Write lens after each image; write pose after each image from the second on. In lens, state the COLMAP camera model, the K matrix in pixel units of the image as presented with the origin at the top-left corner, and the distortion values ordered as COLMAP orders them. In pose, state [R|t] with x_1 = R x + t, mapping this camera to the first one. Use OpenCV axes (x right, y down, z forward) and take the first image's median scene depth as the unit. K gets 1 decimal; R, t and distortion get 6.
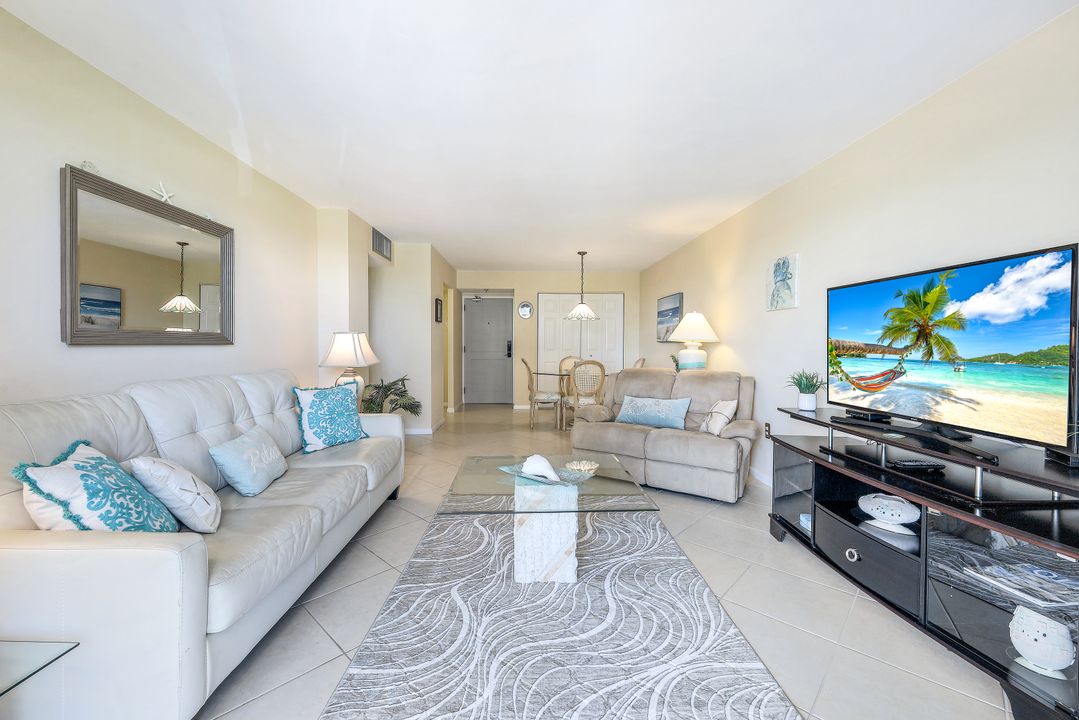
lens RADIAL K [[441.9, 0, 532.7], [0, 441.9, 361.5], [0, 0, 1]] dist [-0.002840, -0.000084]
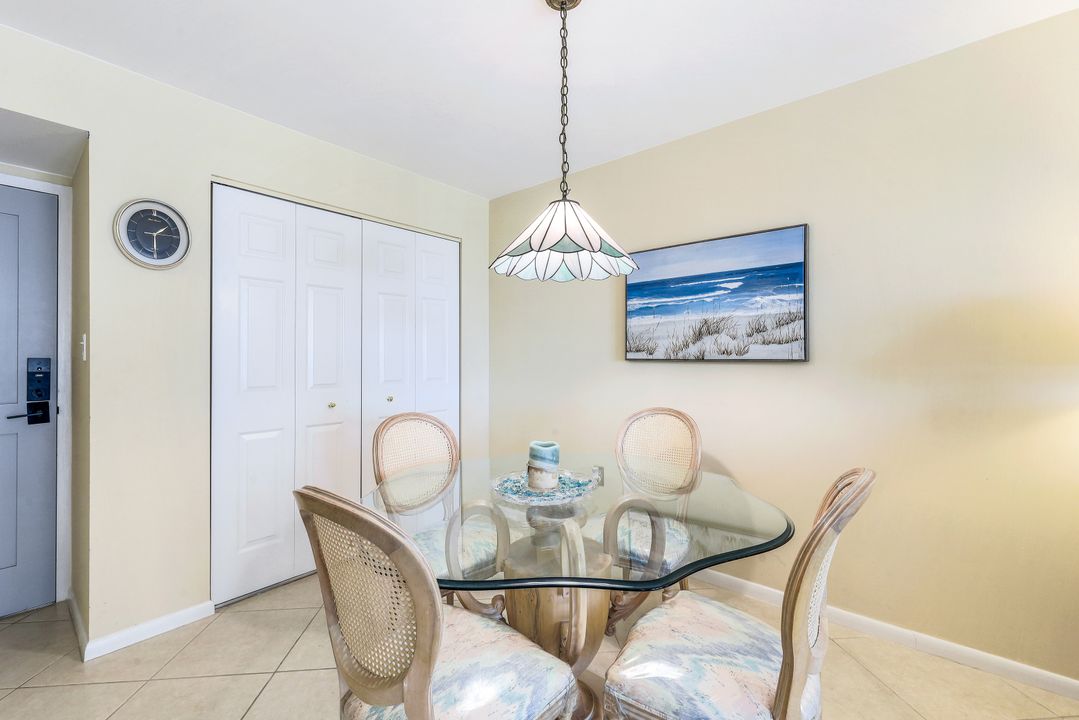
lens RADIAL K [[441.9, 0, 537.8], [0, 441.9, 358.8], [0, 0, 1]] dist [-0.002840, -0.000084]
pose [[0.650422, -0.007187, 0.759539, -0.182747], [0.038365, 0.998990, -0.023400, -0.092970], [-0.758604, 0.044360, 0.650041, 1.925117]]
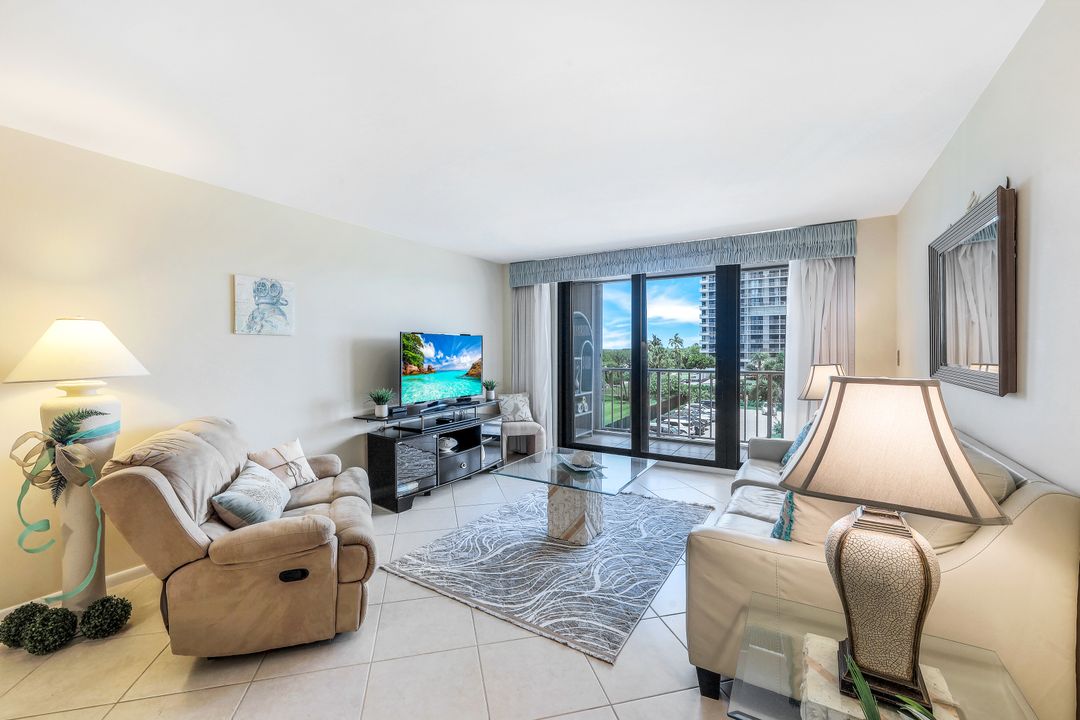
lens RADIAL K [[442.3, 0, 532.3], [0, 442.3, 352.7], [0, 0, 1]] dist [-0.002840, -0.000084]
pose [[-0.840919, -0.007342, 0.541111, -0.516919], [0.022753, 0.998544, 0.048907, -0.141302], [-0.540683, 0.053439, -0.839528, 1.868389]]
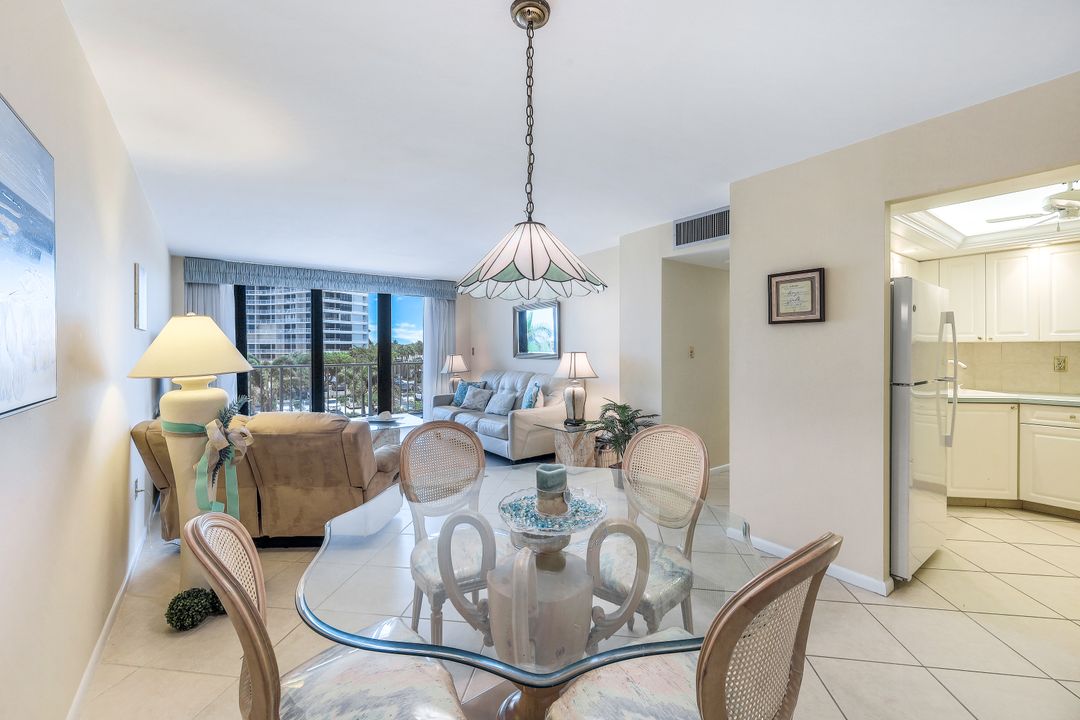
lens RADIAL K [[442.3, 0, 538.1], [0, 442.3, 350.3], [0, 0, 1]] dist [-0.002840, -0.000084]
pose [[-0.817587, 0.002189, -0.575801, 0.541337], [-0.025479, 0.998876, 0.039975, -0.165264], [0.575241, 0.047354, -0.816612, 2.685713]]
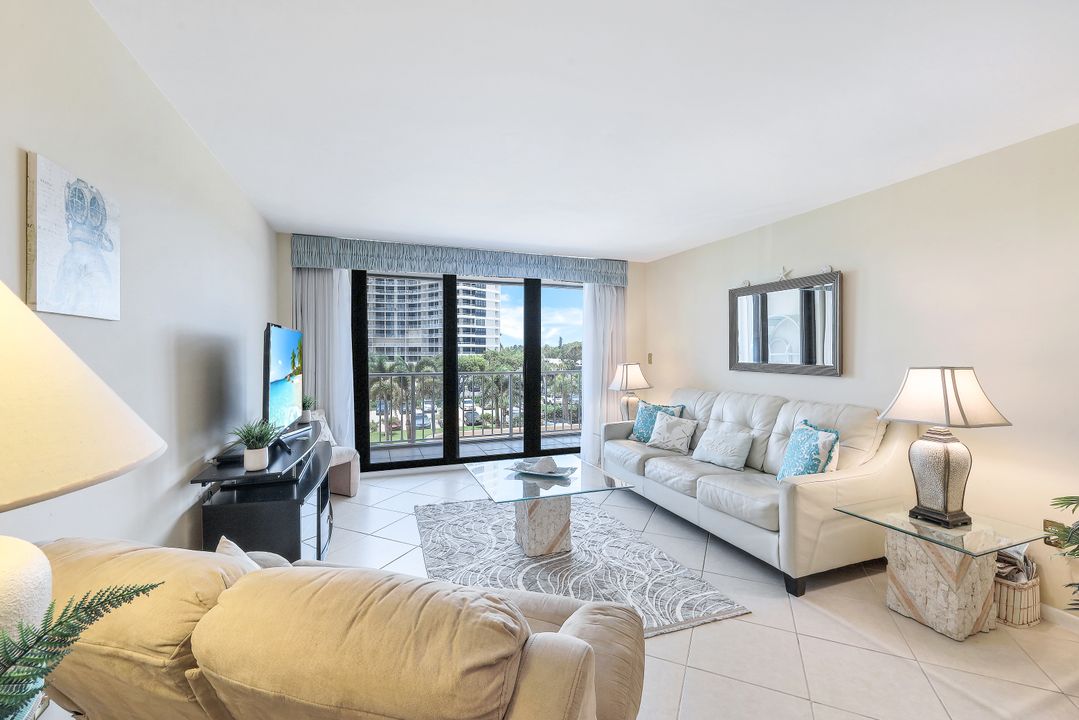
lens RADIAL K [[441.9, 0, 540.2], [0, 441.9, 352.3], [0, 0, 1]] dist [-0.002840, -0.000084]
pose [[-0.943184, -0.004255, -0.332242, 0.394606], [-0.019637, 0.998884, 0.042954, -0.139396], [0.331689, 0.047038, -0.942215, 1.880229]]
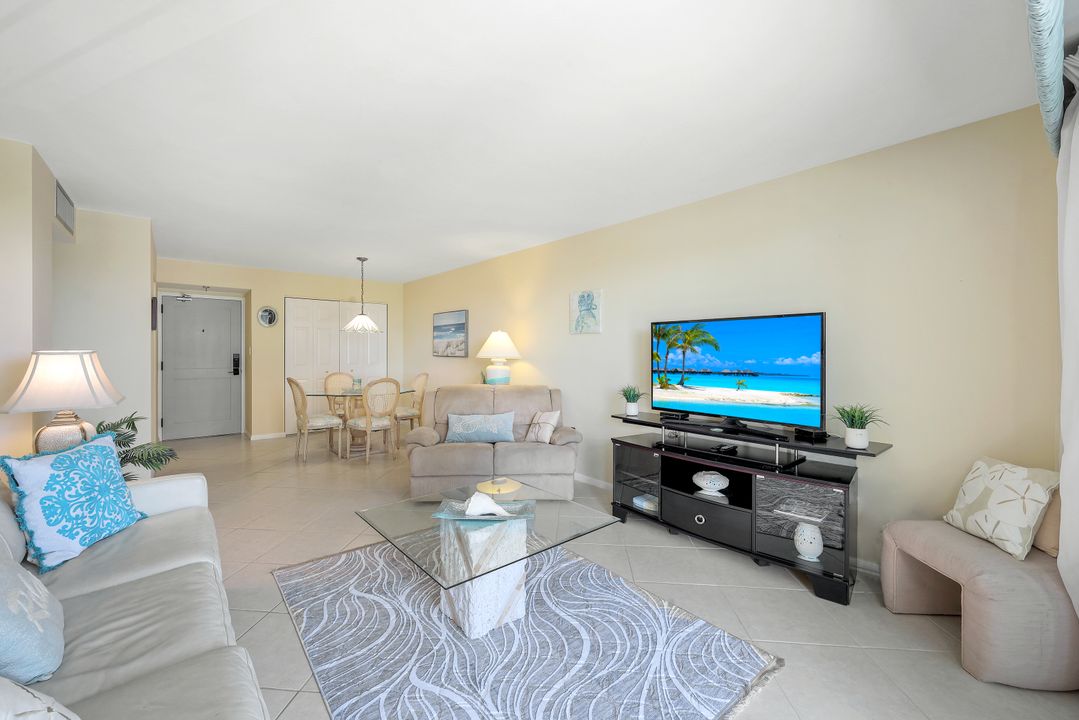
lens RADIAL K [[441.9, 0, 534.7], [0, 441.9, 358.4], [0, 0, 1]] dist [-0.002840, -0.000084]
pose [[0.782202, -0.011989, 0.622909, -0.395494], [0.026677, 0.999542, -0.014261, -0.043476], [-0.622453, 0.027773, 0.782164, 0.166408]]
